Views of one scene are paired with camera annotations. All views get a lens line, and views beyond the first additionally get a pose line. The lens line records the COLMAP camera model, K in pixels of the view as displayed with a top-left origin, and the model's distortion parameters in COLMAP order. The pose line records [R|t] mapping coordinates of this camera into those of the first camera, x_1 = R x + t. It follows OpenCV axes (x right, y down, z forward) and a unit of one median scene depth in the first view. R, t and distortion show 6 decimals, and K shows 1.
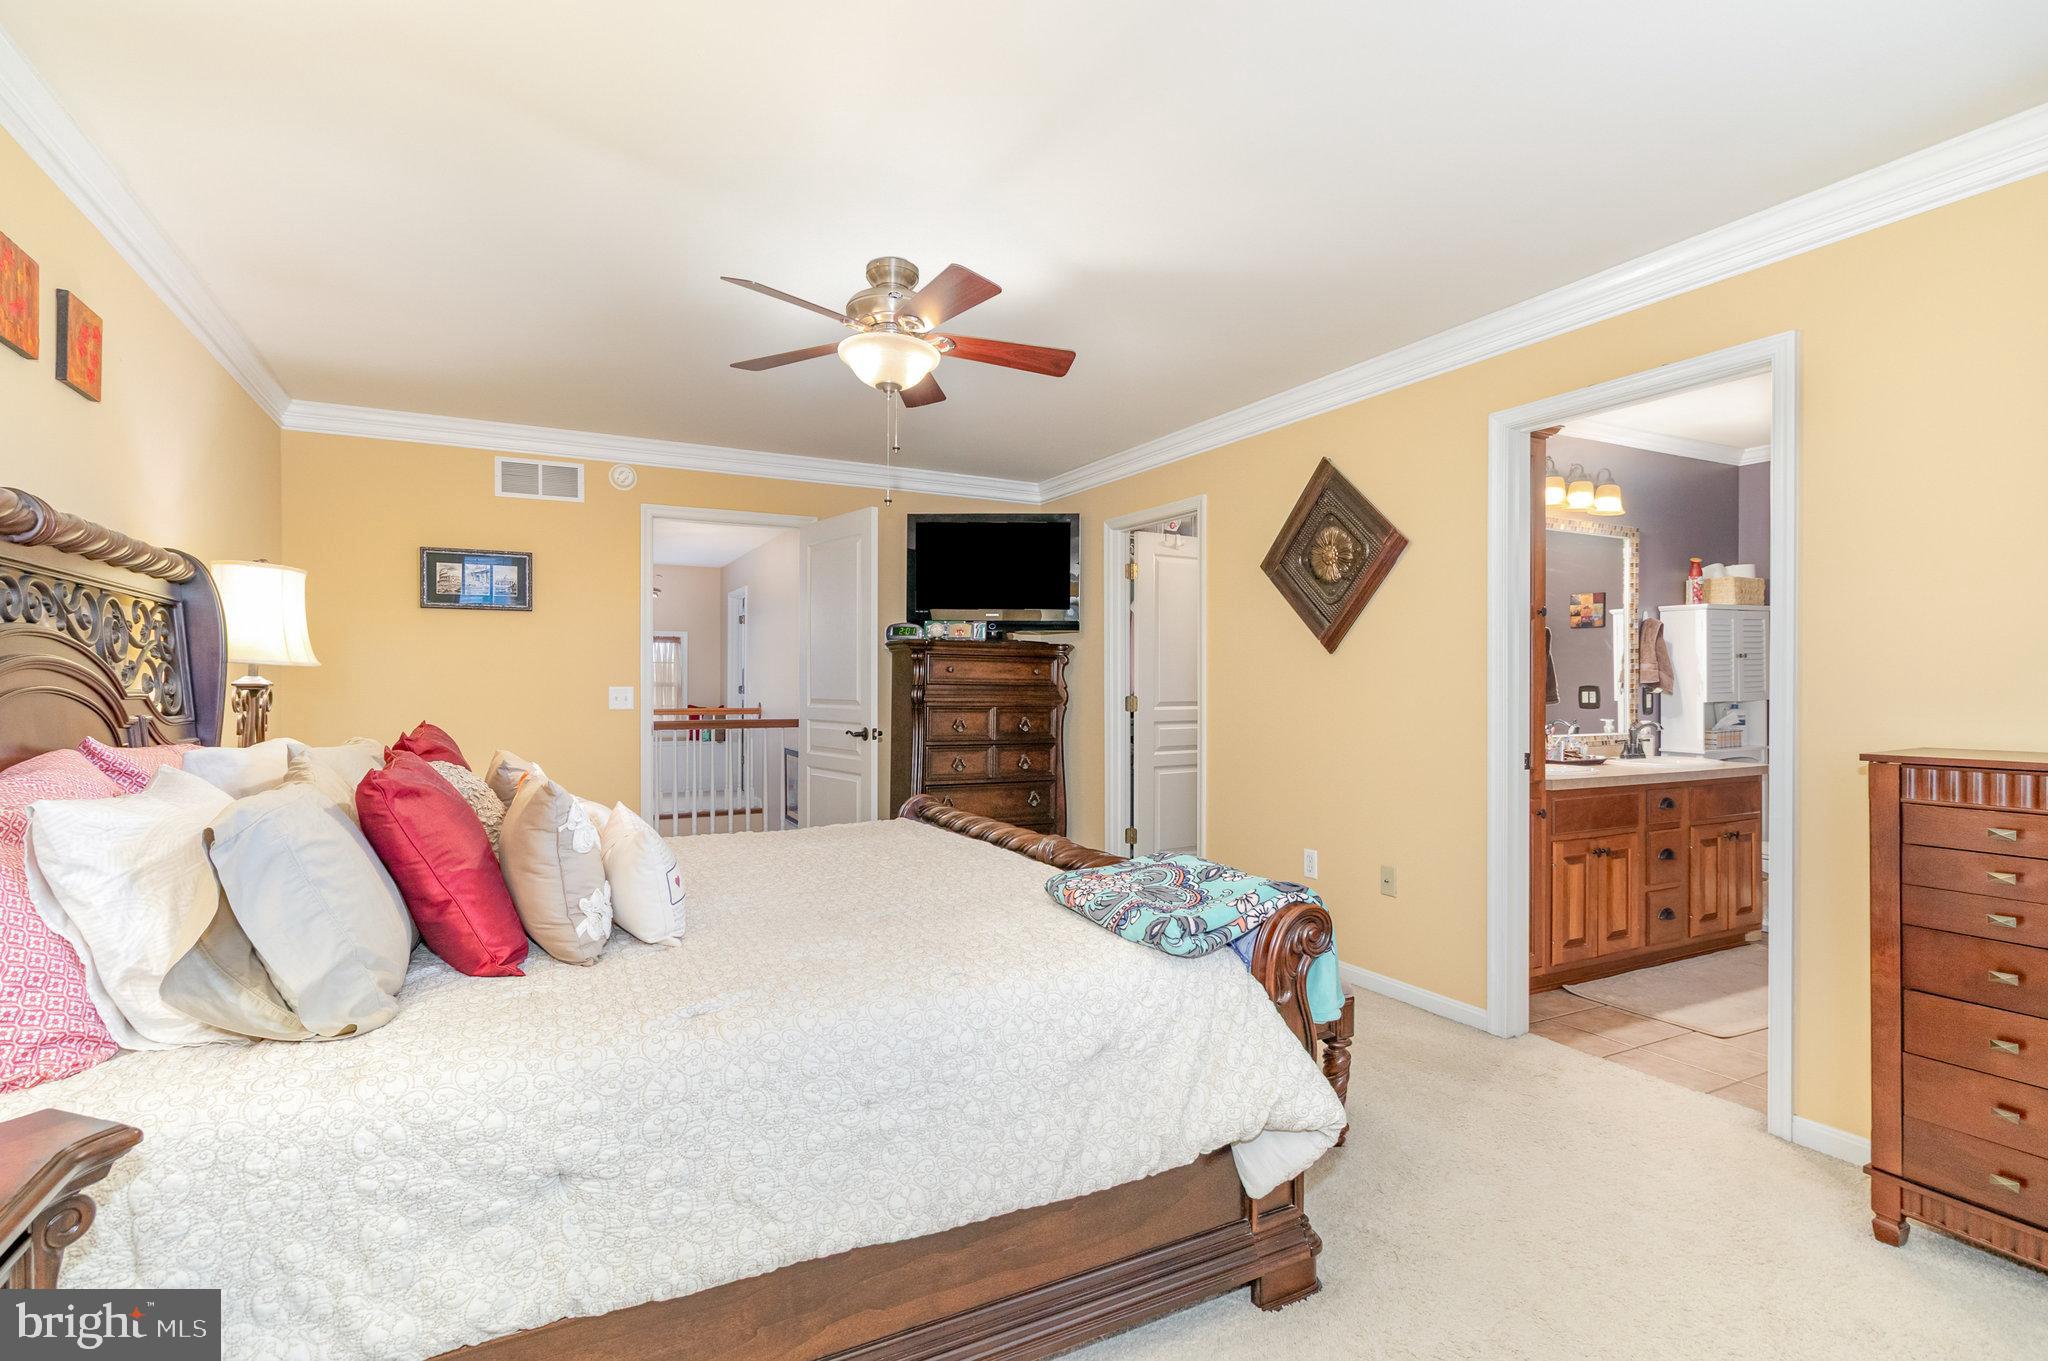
lens RADIAL K [[962.1, 0, 1021.5], [0, 962.1, 680.7], [0, 0, 1]] dist [0.007889, -0.003070]
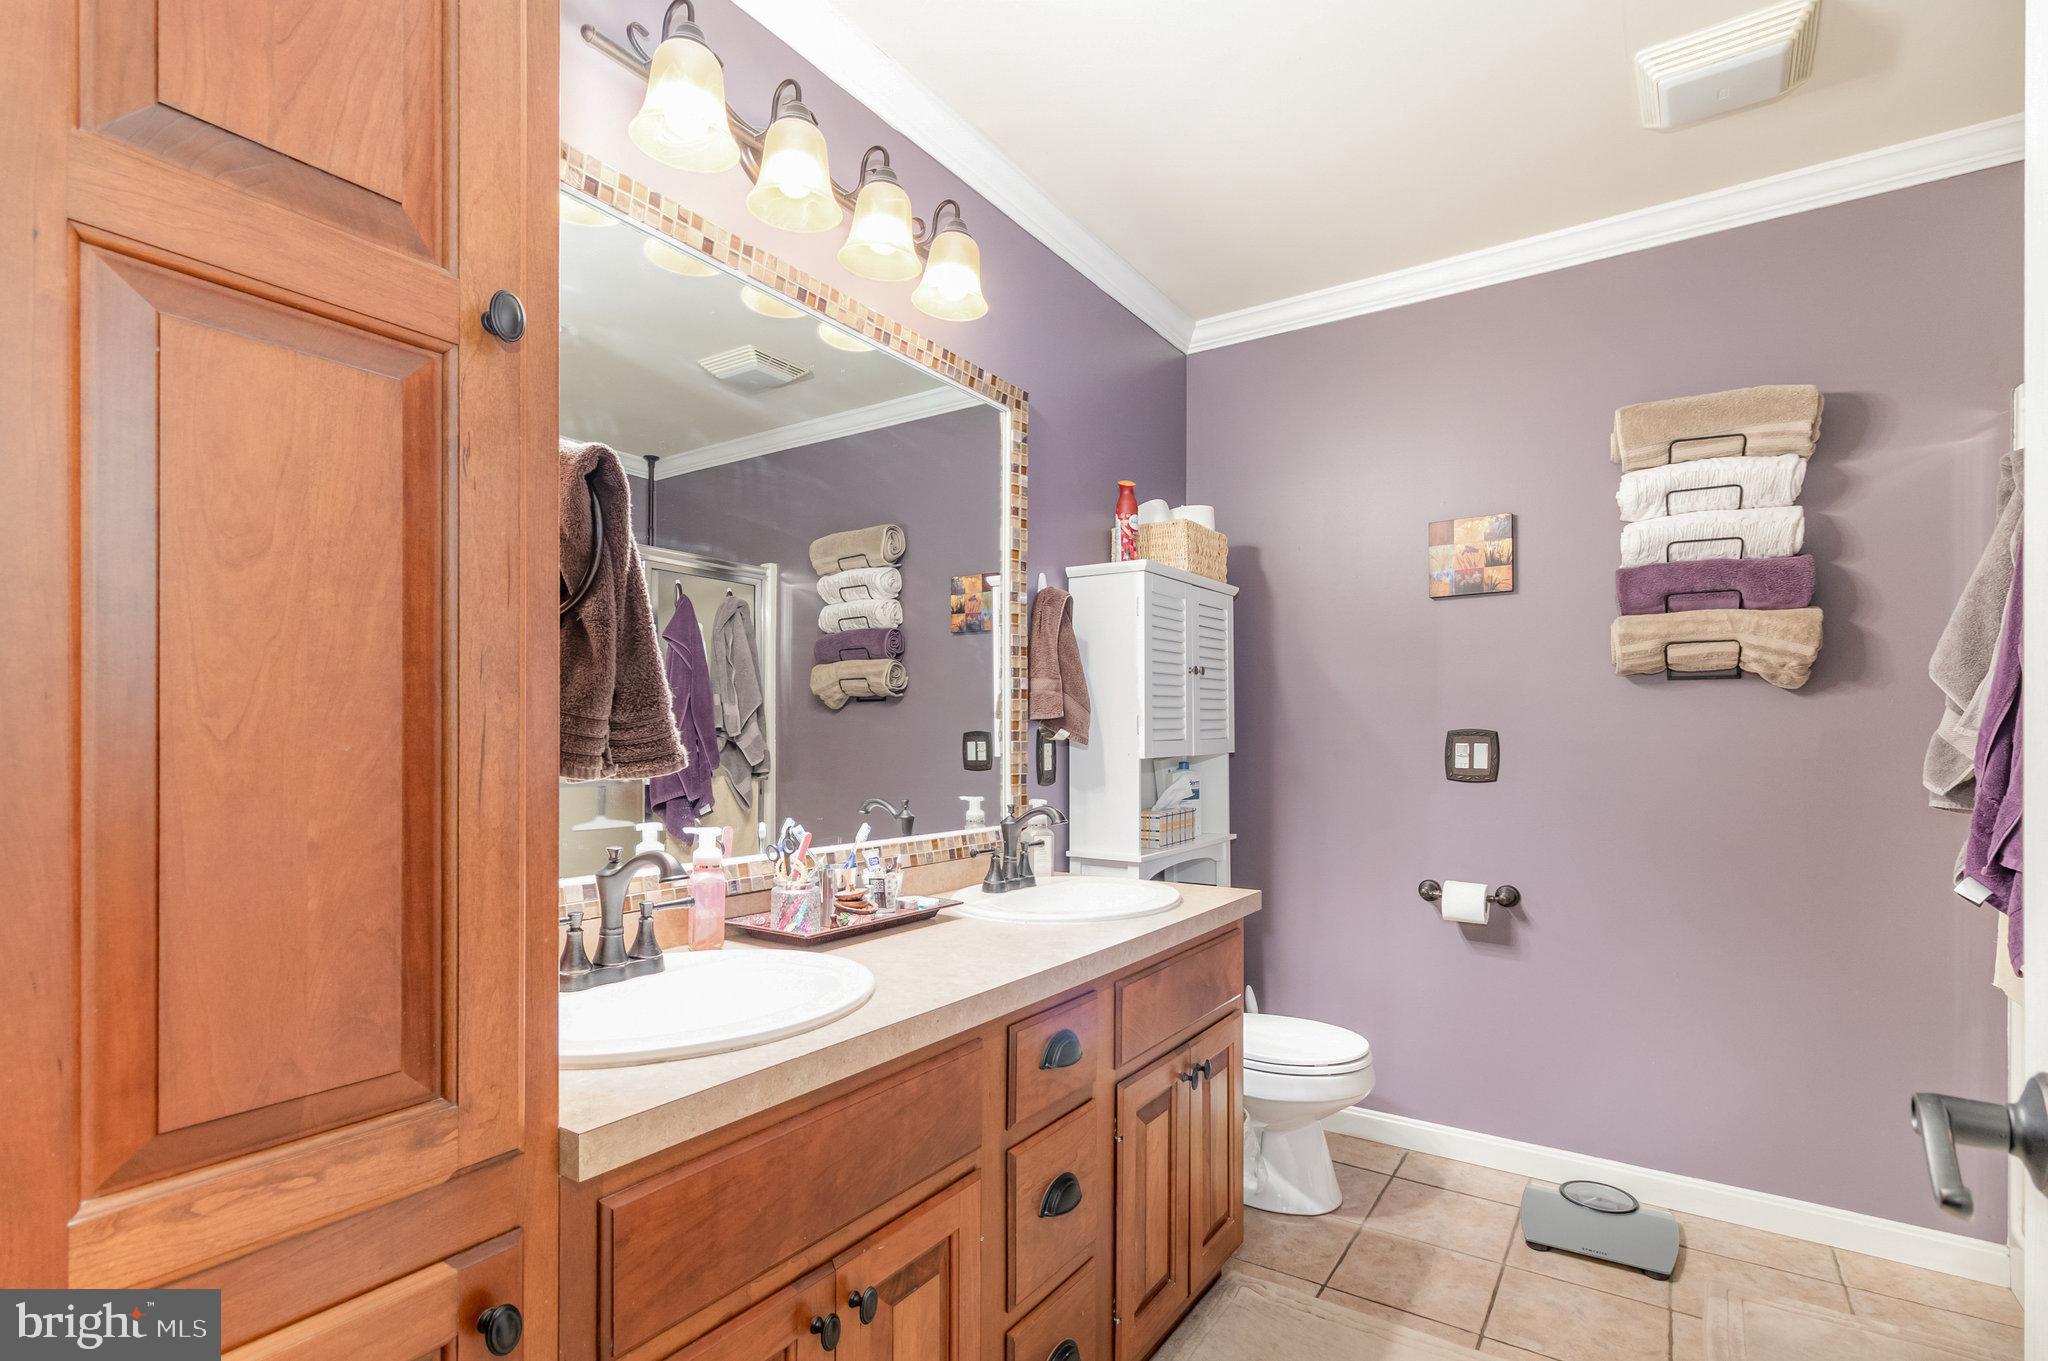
lens RADIAL K [[962.1, 0, 1034.1], [0, 962.1, 744.8], [0, 0, 1]] dist [0.007889, -0.003070]
pose [[0.869661, -0.003067, 0.493639, 0.405751], [0.000138, 0.999982, 0.005970, 0.012064], [-0.493649, -0.005124, 0.869646, 0.582650]]
